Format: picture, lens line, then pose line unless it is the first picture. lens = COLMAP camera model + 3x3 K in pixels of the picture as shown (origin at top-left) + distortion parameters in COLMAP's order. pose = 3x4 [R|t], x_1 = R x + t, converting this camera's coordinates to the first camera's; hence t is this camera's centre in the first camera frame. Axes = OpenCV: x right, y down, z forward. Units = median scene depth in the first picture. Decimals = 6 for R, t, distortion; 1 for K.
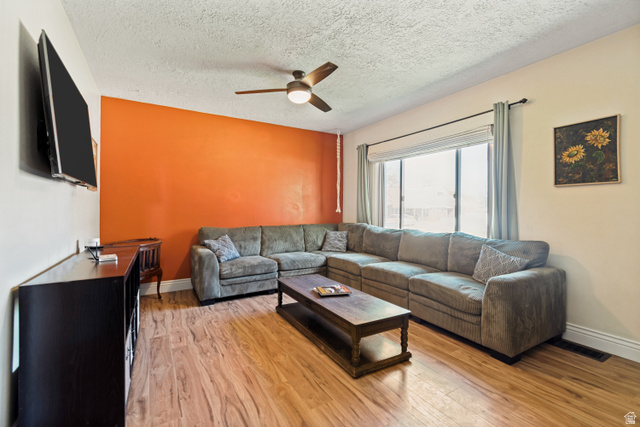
lens RADIAL K [[284.4, 0, 320.8], [0, 284.4, 208.4], [0, 0, 1]] dist [0.001537, -0.000212]
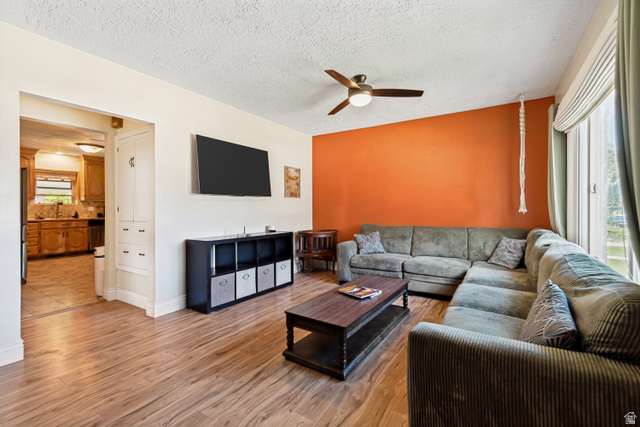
lens RADIAL K [[284.4, 0, 320.8], [0, 284.4, 208.4], [0, 0, 1]] dist [0.001537, -0.000212]
pose [[0.458709, -0.002150, -0.888584, 0.591215], [0.004445, 0.999990, -0.000125, 0.001511], [0.888576, -0.003893, 0.458714, 0.303141]]
